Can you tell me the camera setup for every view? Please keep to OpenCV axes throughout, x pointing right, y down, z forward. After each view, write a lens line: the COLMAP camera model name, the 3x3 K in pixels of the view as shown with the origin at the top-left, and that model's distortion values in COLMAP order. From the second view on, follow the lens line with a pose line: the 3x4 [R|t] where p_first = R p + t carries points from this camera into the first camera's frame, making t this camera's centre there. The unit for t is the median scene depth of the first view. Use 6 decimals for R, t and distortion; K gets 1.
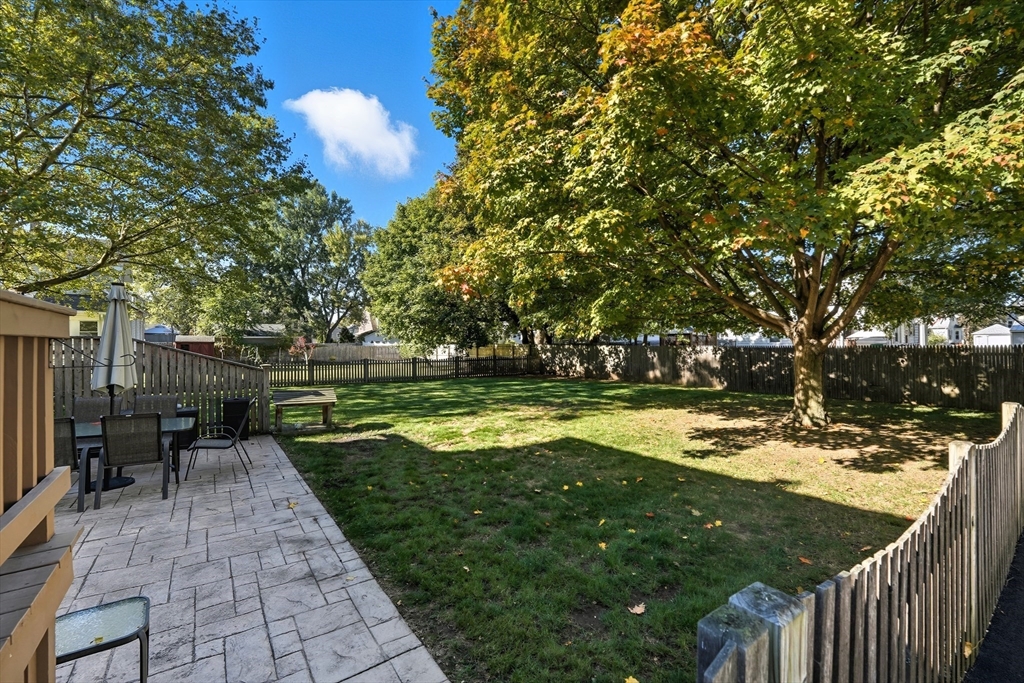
lens RADIAL K [[423.5, 0, 499.5], [0, 423.5, 362.0], [0, 0, 1]] dist [-0.007356, -0.001295]
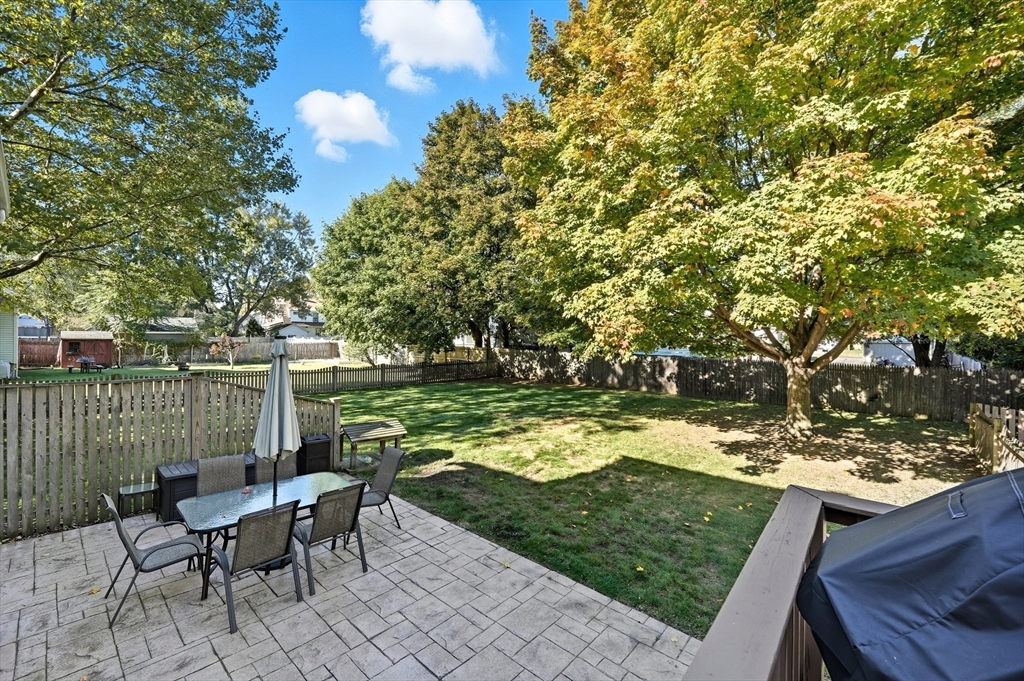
lens RADIAL K [[423.5, 0, 504.8], [0, 423.5, 339.9], [0, 0, 1]] dist [-0.007356, -0.001295]
pose [[0.973824, 0.011600, 0.227007, -0.252064], [-0.004737, 0.999516, -0.030756, -0.059235], [-0.227254, 0.028876, 0.973407, -0.002991]]
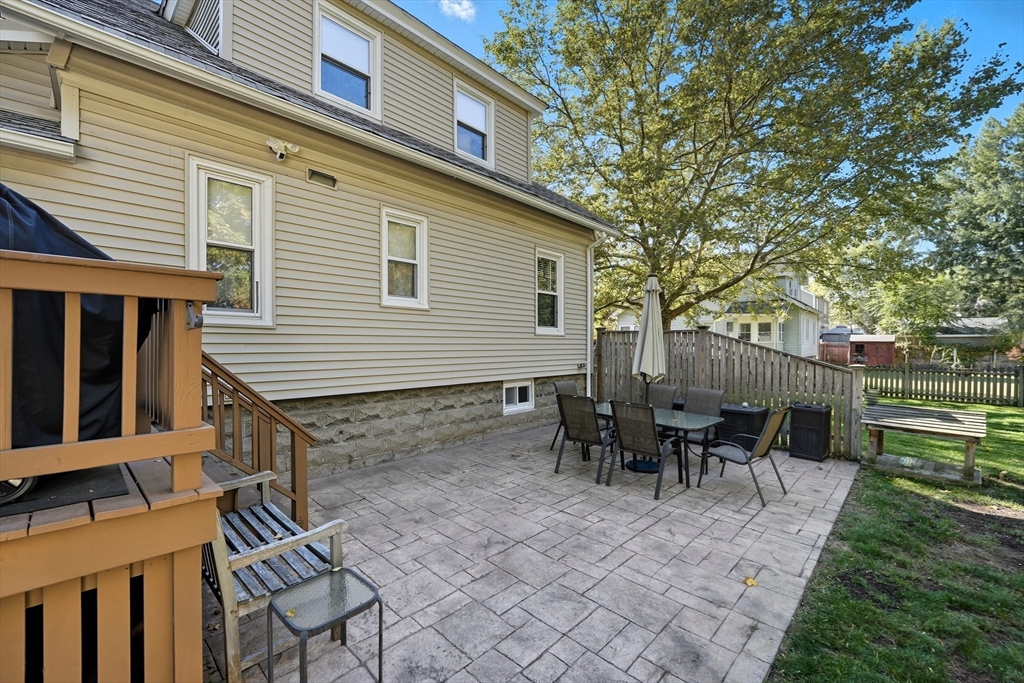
lens RADIAL K [[423.5, 0, 522.9], [0, 423.5, 345.8], [0, 0, 1]] dist [-0.007356, -0.001295]
pose [[0.214639, 0.007382, -0.976666, 0.017223], [-0.048105, 0.998838, -0.003022, 0.001663], [0.975508, 0.047632, 0.214744, 0.176462]]
